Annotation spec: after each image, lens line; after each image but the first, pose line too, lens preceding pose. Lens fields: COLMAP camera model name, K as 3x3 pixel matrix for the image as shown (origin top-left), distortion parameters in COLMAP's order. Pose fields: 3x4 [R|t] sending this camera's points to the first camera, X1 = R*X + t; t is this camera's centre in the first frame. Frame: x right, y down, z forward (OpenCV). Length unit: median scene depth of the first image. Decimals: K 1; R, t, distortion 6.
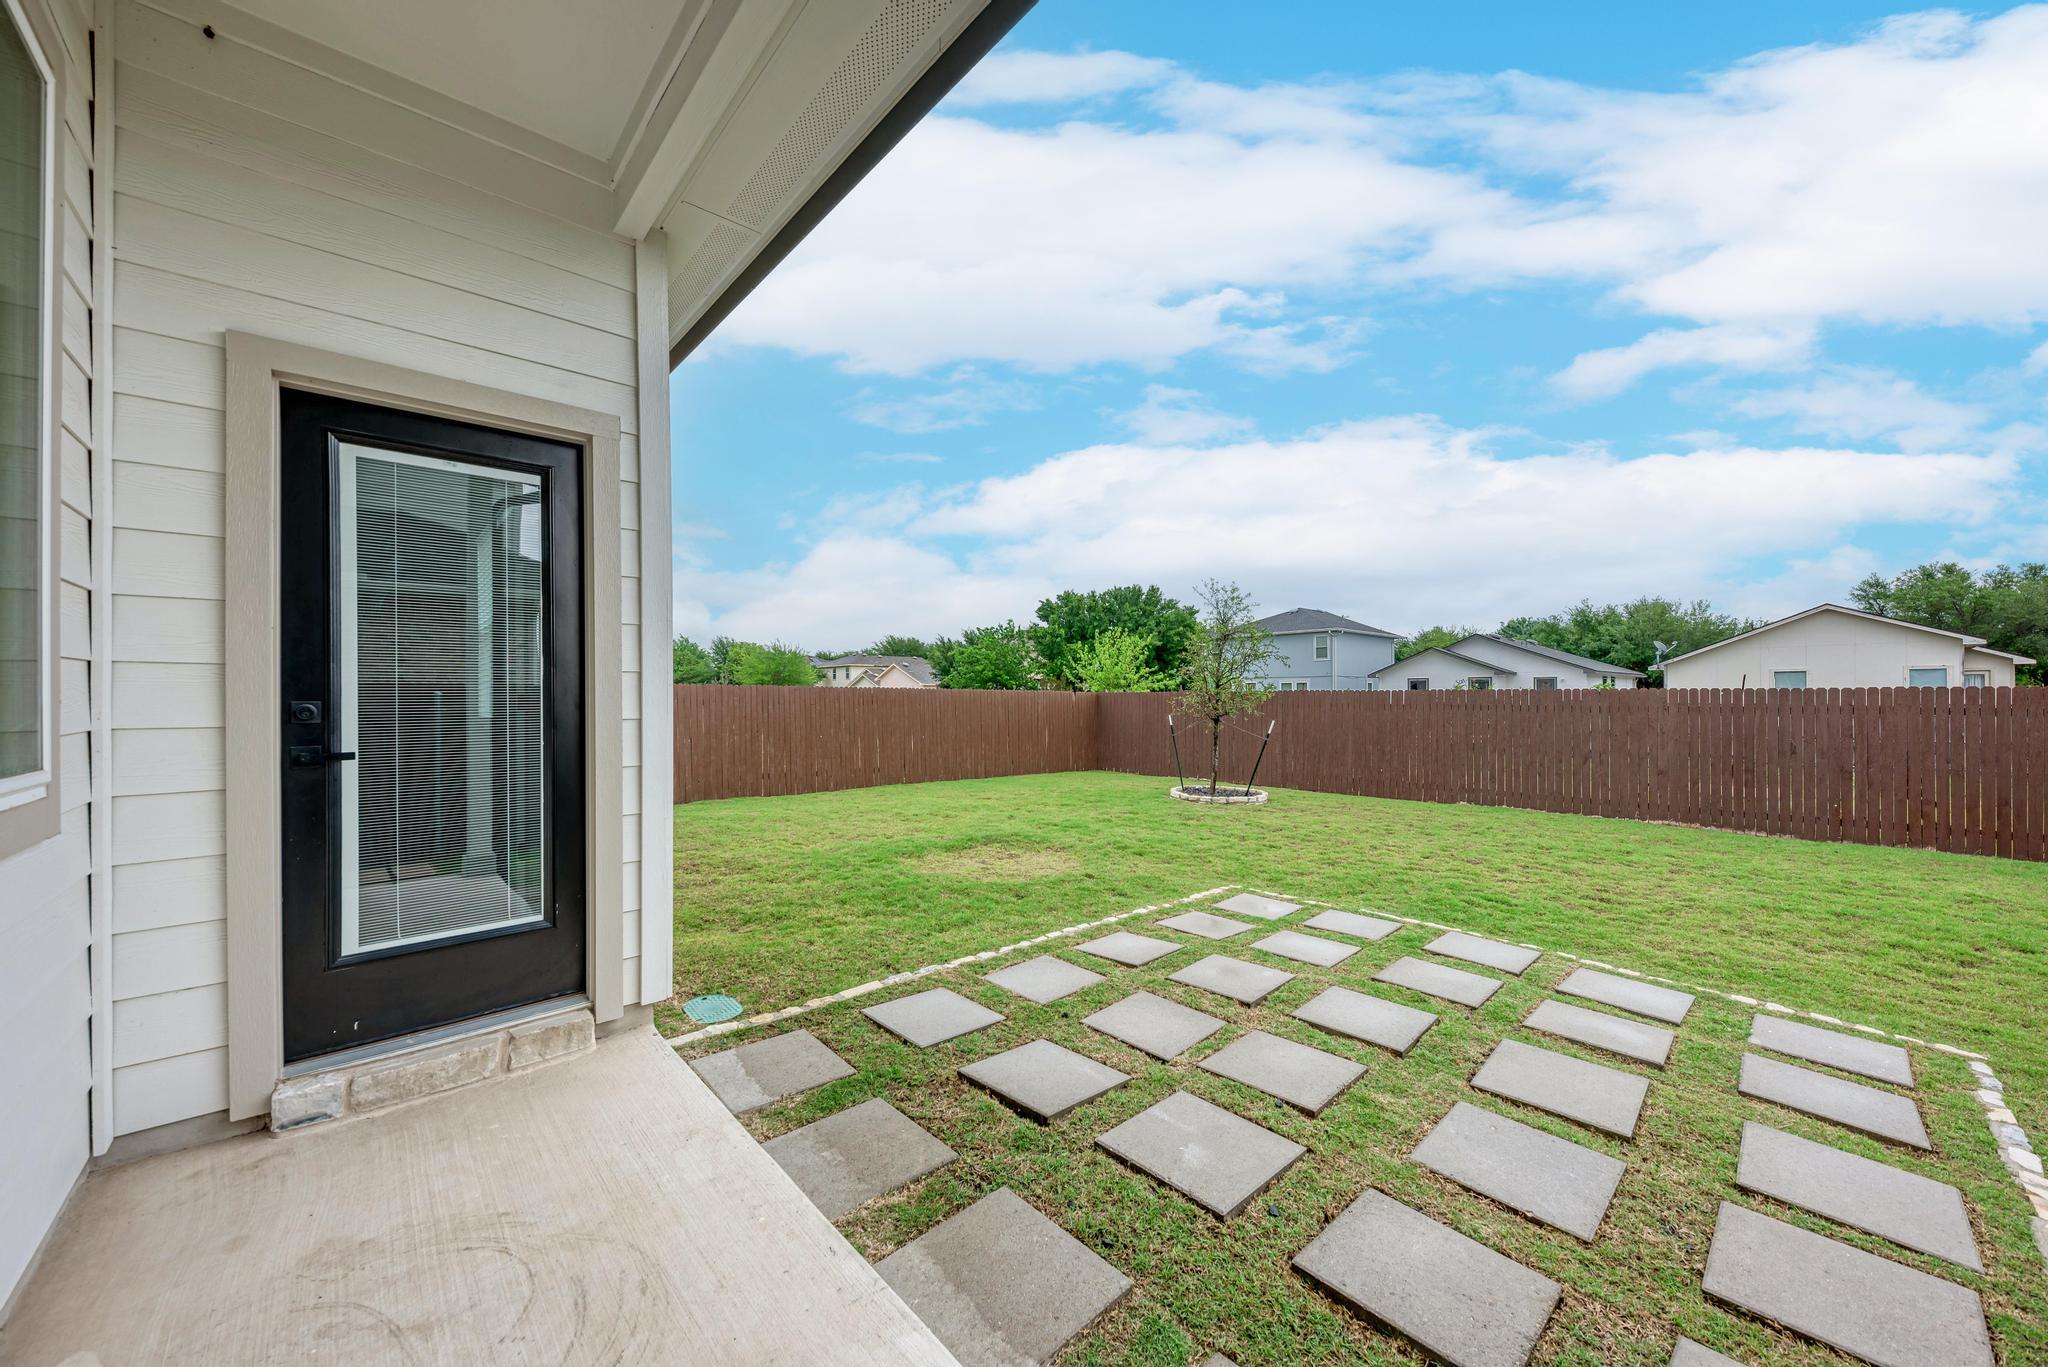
lens RADIAL K [[749.0, 0, 1022.3], [0, 749.0, 691.7], [0, 0, 1]] dist [0.000387, -0.000152]
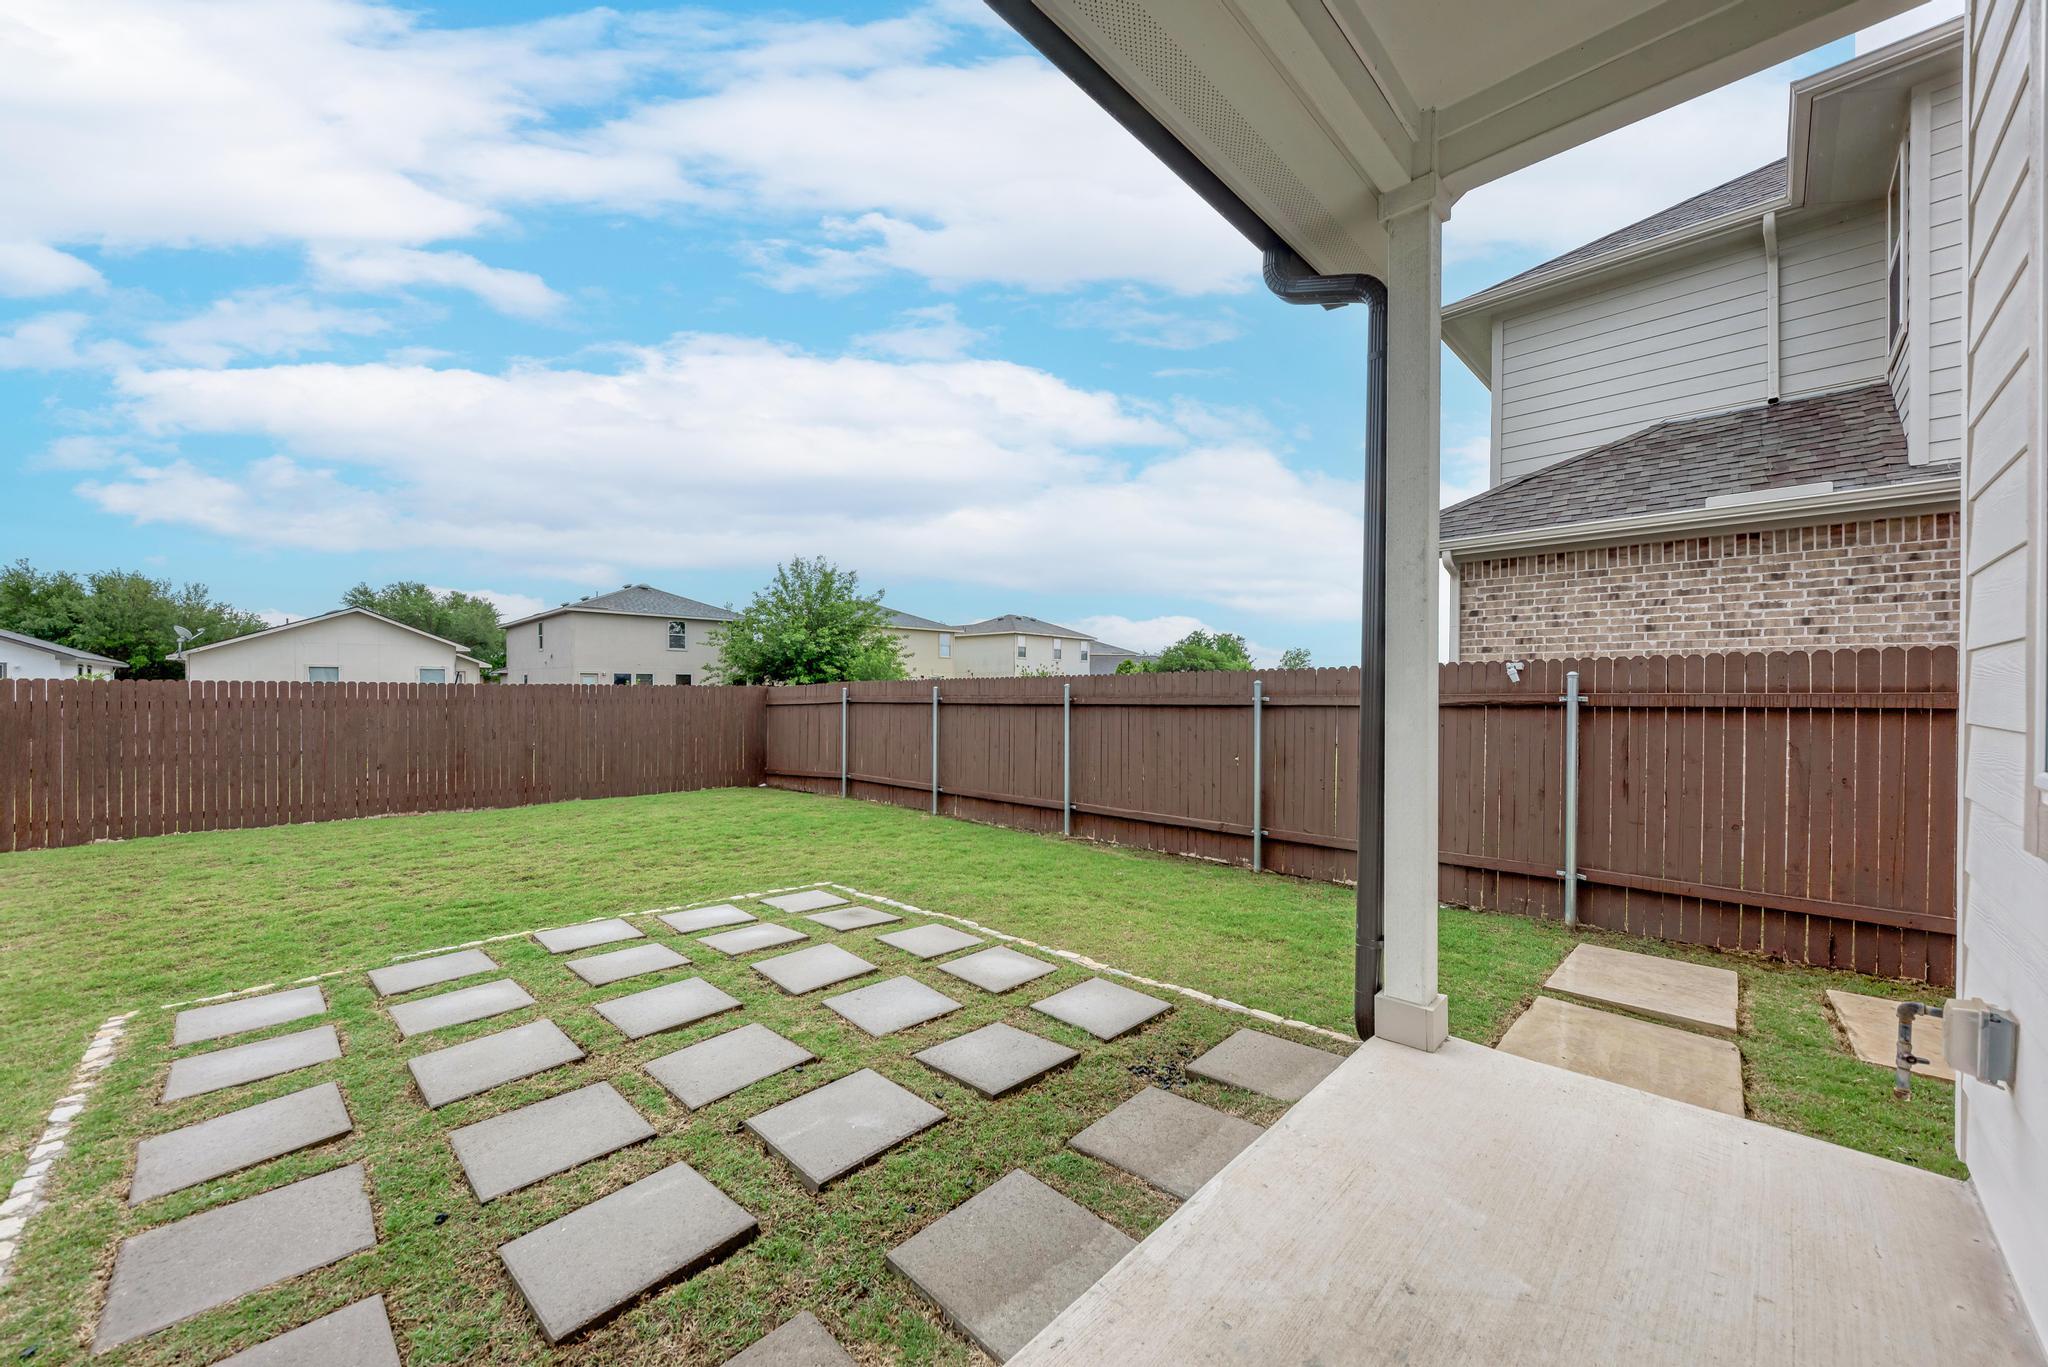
lens RADIAL K [[749.0, 0, 1022.3], [0, 749.0, 691.7], [0, 0, 1]] dist [0.000387, -0.000152]
pose [[-0.065306, 0.000411, 0.997865, -0.470845], [-0.008893, 0.999960, -0.000993, 0.002500], [-0.997826, -0.008939, -0.065300, 0.470334]]
